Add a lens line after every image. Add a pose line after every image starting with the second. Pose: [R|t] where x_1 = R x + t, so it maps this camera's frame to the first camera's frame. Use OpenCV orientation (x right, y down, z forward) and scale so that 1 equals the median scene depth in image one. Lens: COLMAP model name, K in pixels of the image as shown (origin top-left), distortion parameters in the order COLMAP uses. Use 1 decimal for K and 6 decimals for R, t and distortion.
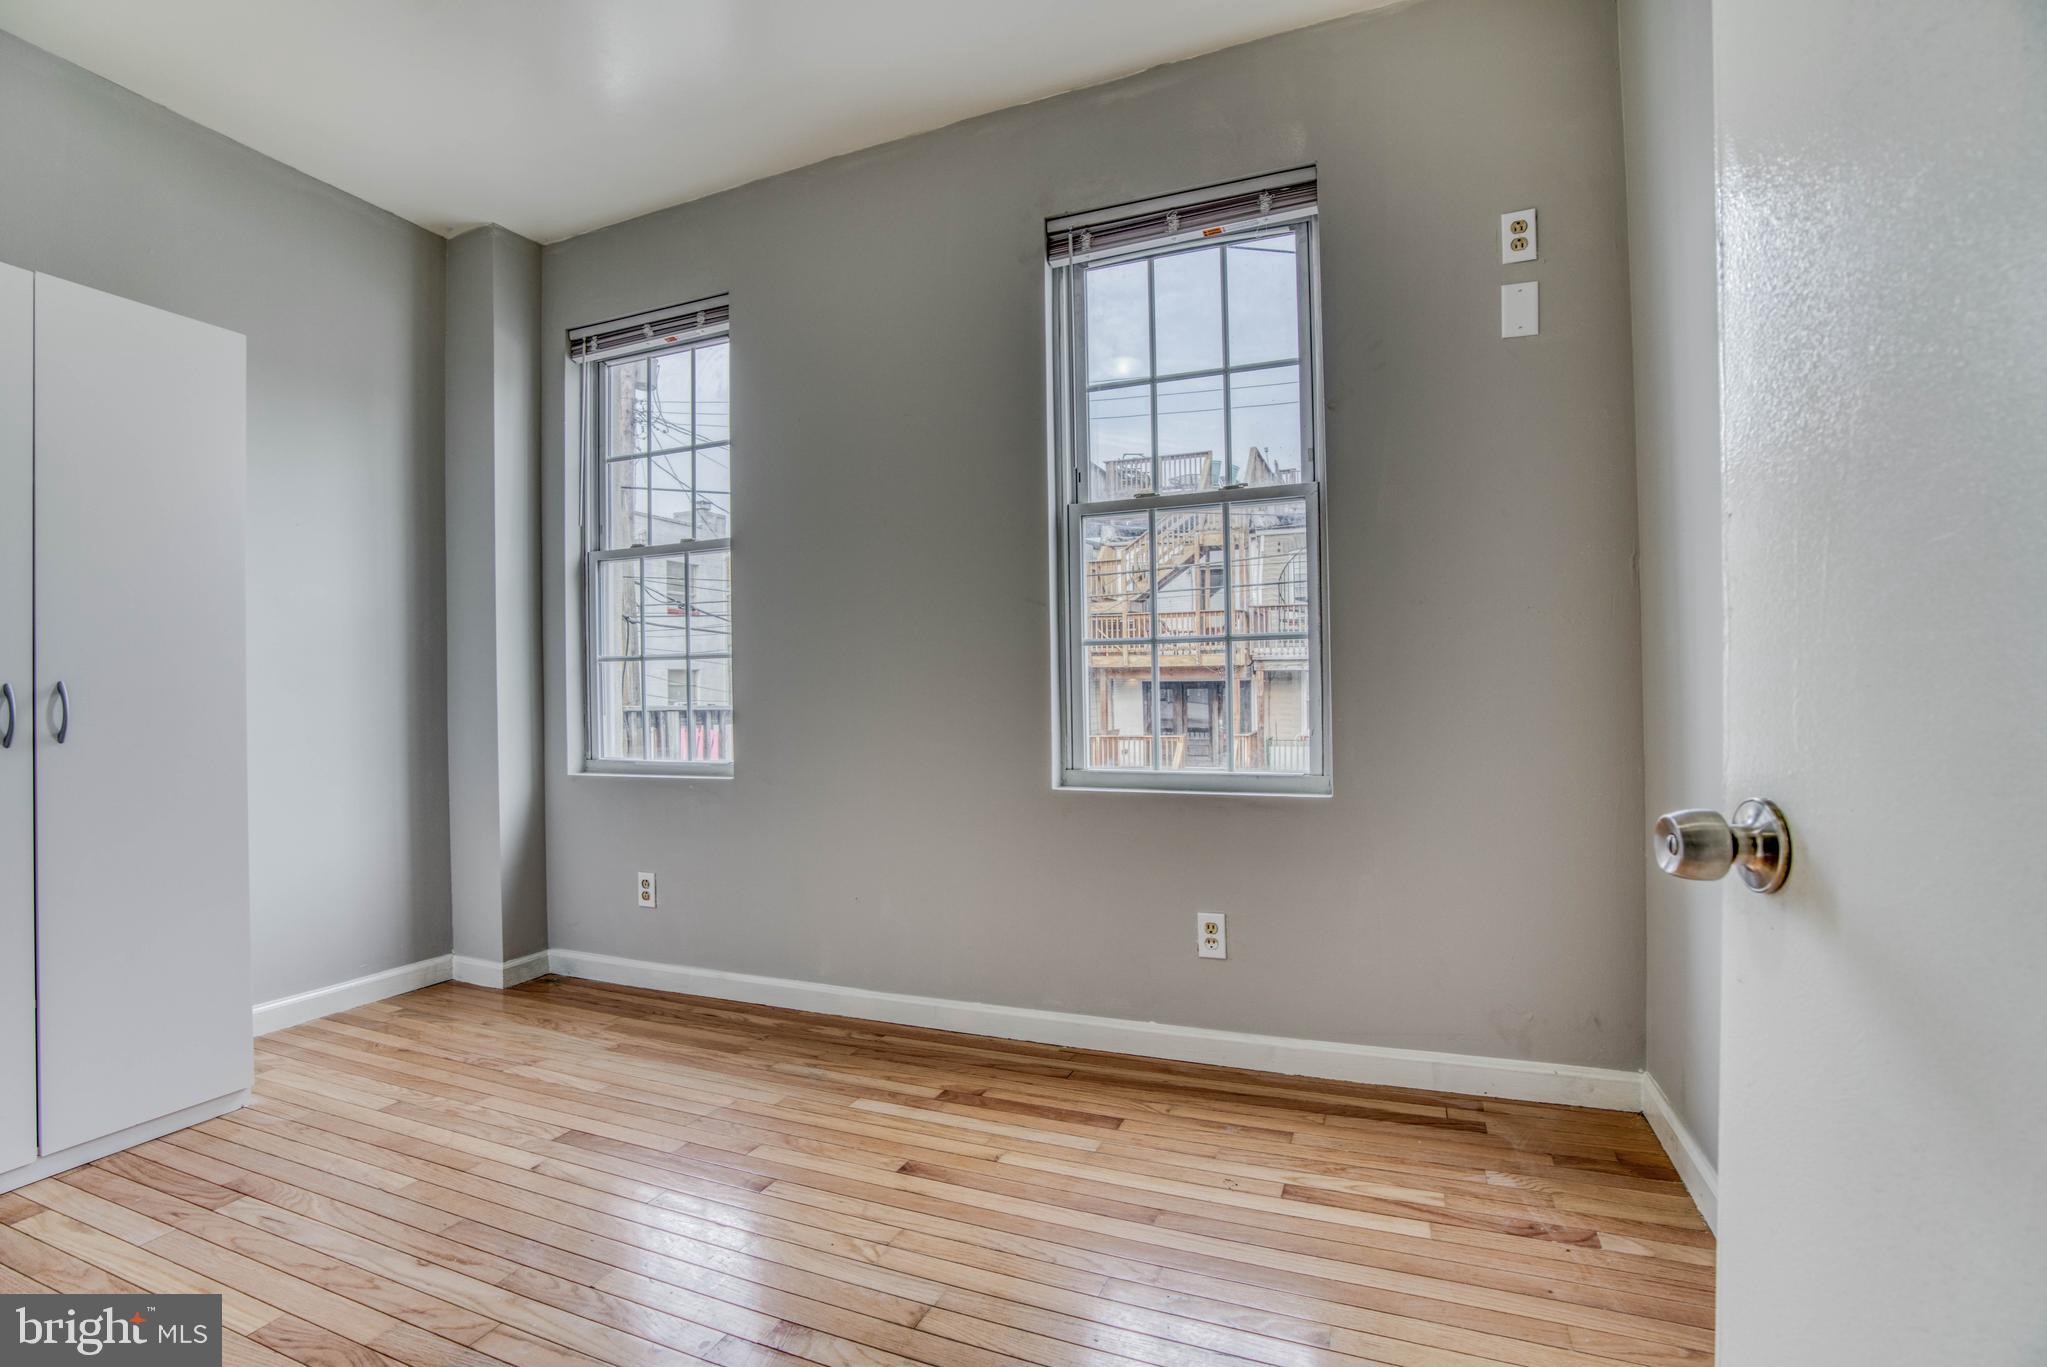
lens RADIAL K [[944.4, 0, 1021.1], [0, 944.4, 687.2], [0, 0, 1]] dist [-0.046063, 0.008864]
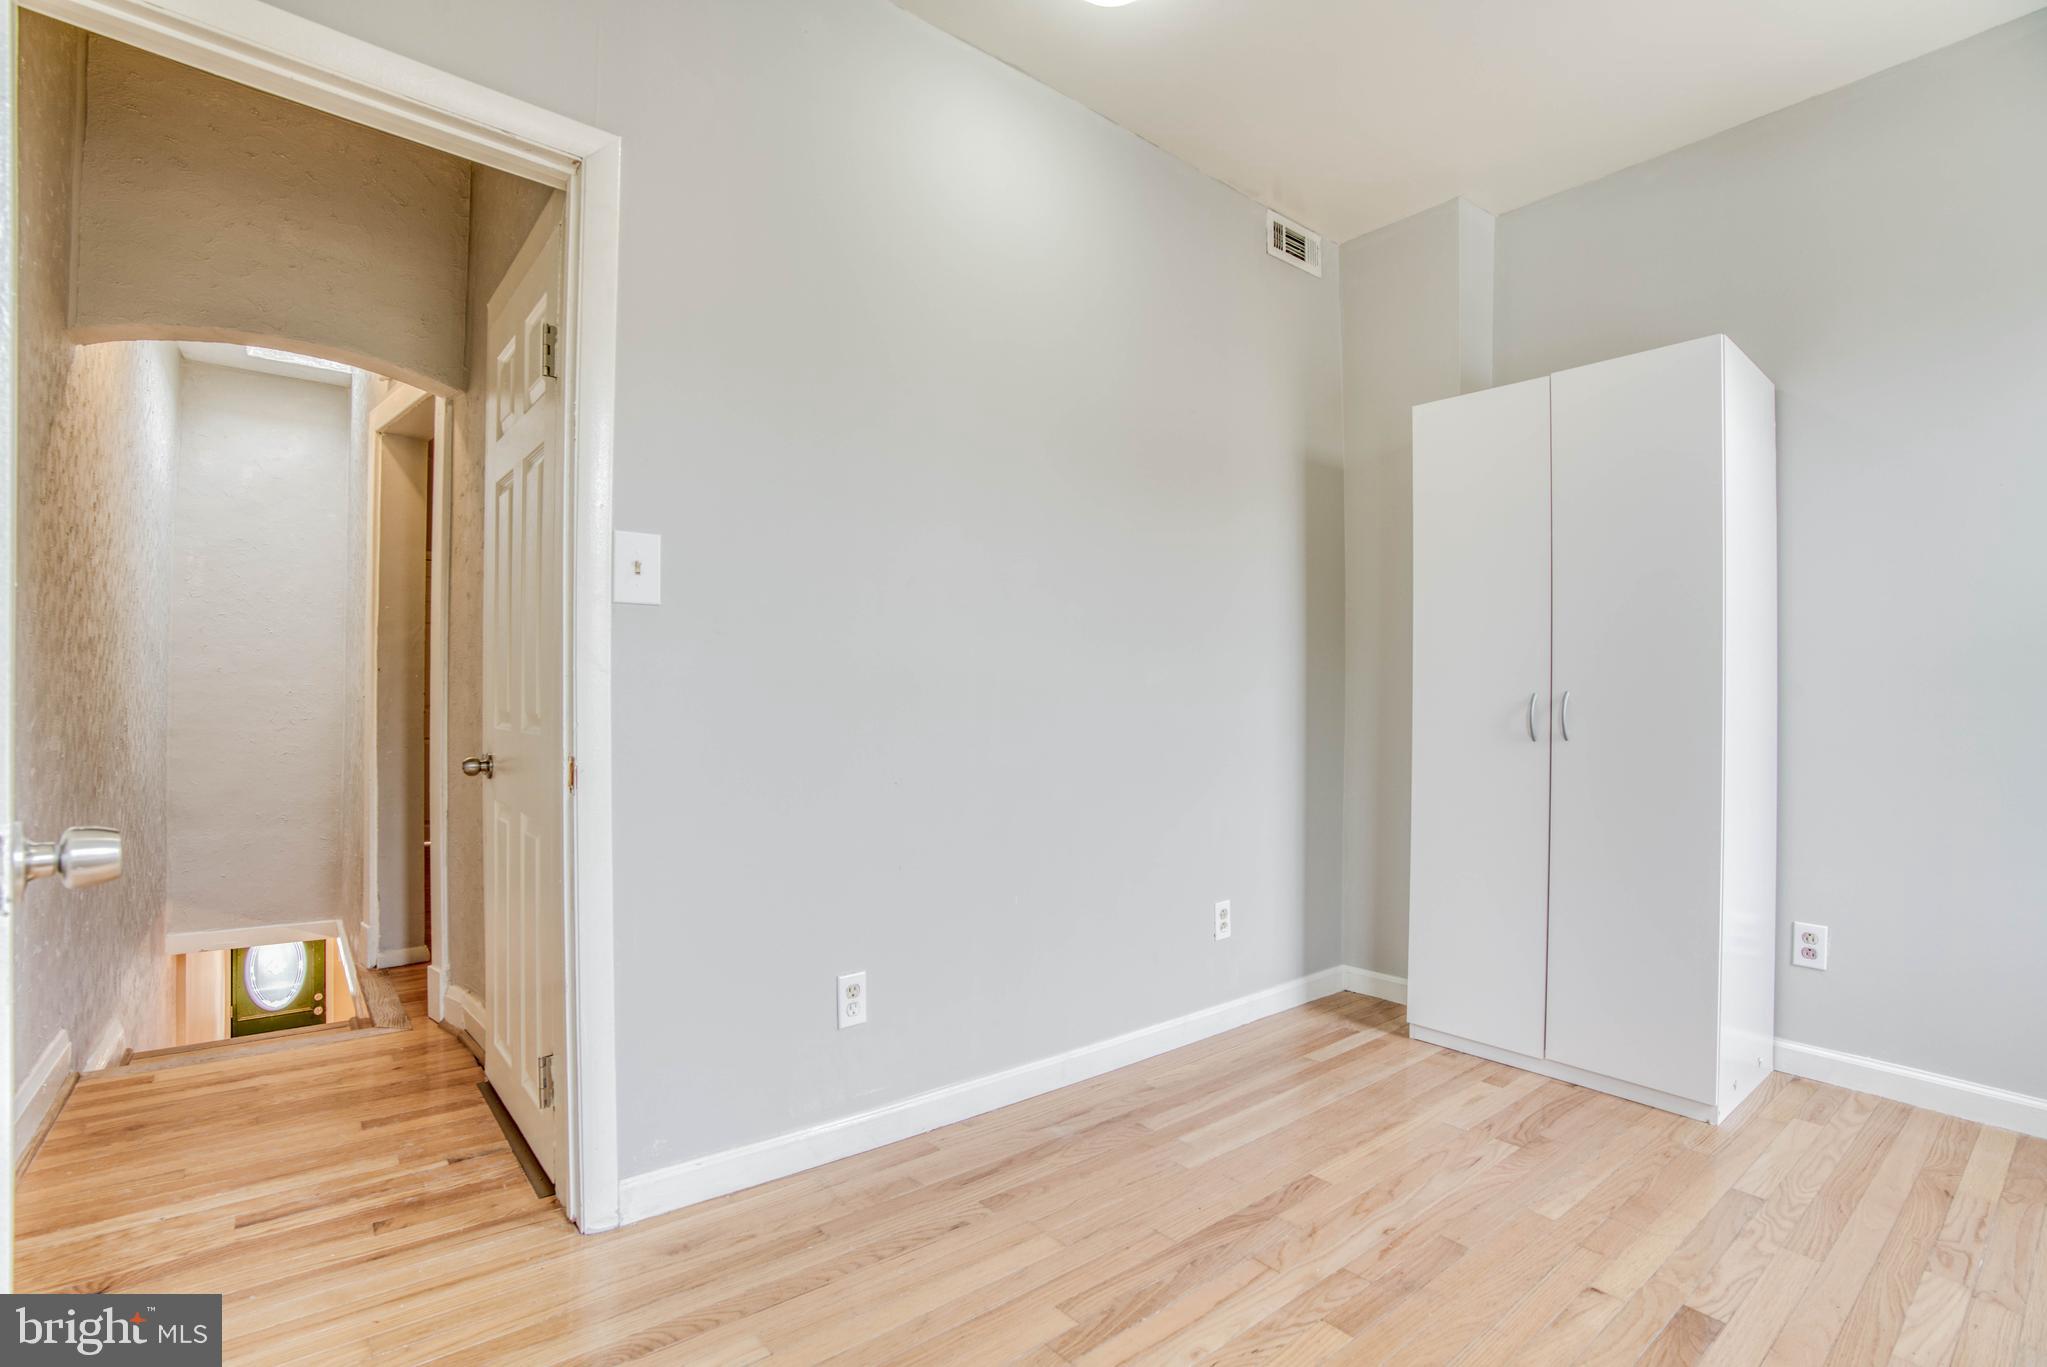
lens RADIAL K [[944.4, 0, 1028.6], [0, 944.4, 687.2], [0, 0, 1]] dist [-0.046063, 0.008864]
pose [[-0.490484, 0.002285, -0.871447, 0.404819], [0.001890, 0.999997, 0.001559, -0.014181], [0.871448, -0.000882, -0.490487, 0.925721]]
